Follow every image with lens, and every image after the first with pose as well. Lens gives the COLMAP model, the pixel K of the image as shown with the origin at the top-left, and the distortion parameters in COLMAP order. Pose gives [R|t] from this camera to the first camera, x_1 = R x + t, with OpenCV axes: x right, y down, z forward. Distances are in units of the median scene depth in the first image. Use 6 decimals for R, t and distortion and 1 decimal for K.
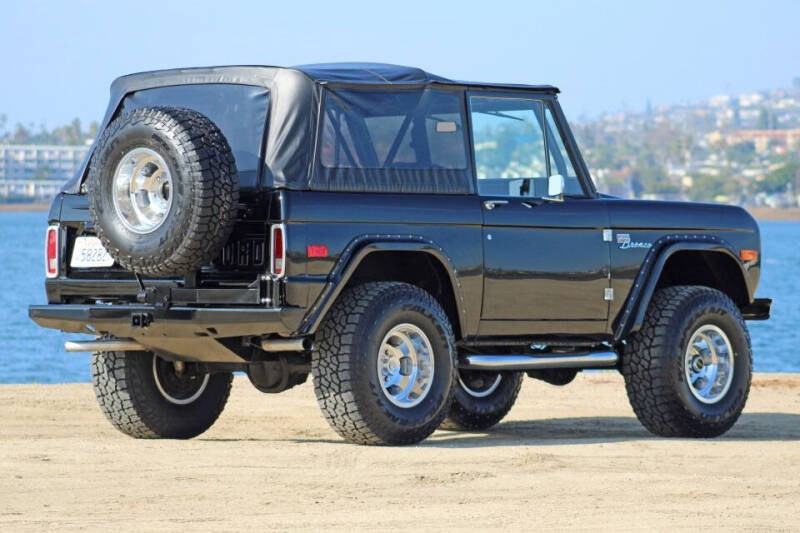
lens RADIAL K [[4631.4, 0, 400.0], [0, 4631.4, 266.5], [0, 0, 1]] dist [0.418279, 11.894048]
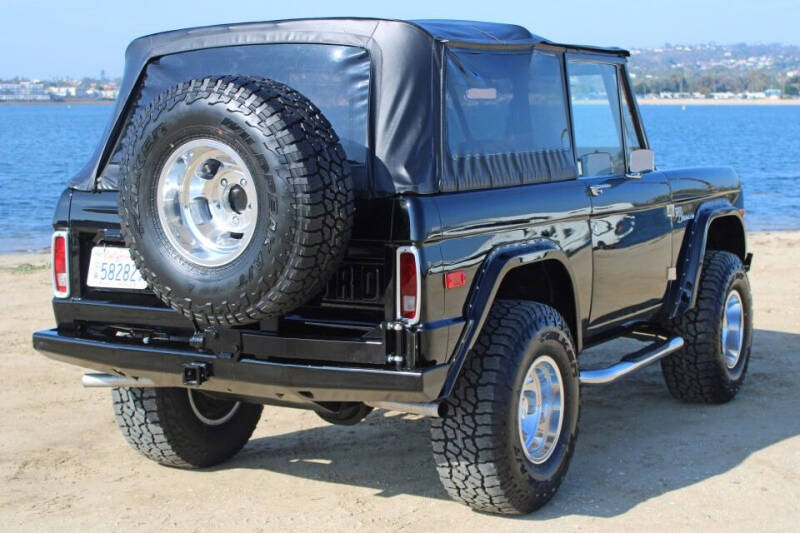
lens RADIAL K [[1311.0, 0, 400.0], [0, 1311.0, 266.5], [0, 0, 1]] dist [-0.040568, 0.036619]
pose [[0.977237, -0.038399, 0.208647, -0.067264], [0.014238, 0.993137, 0.116090, -0.028480], [-0.211673, -0.110477, 0.971076, 0.801279]]
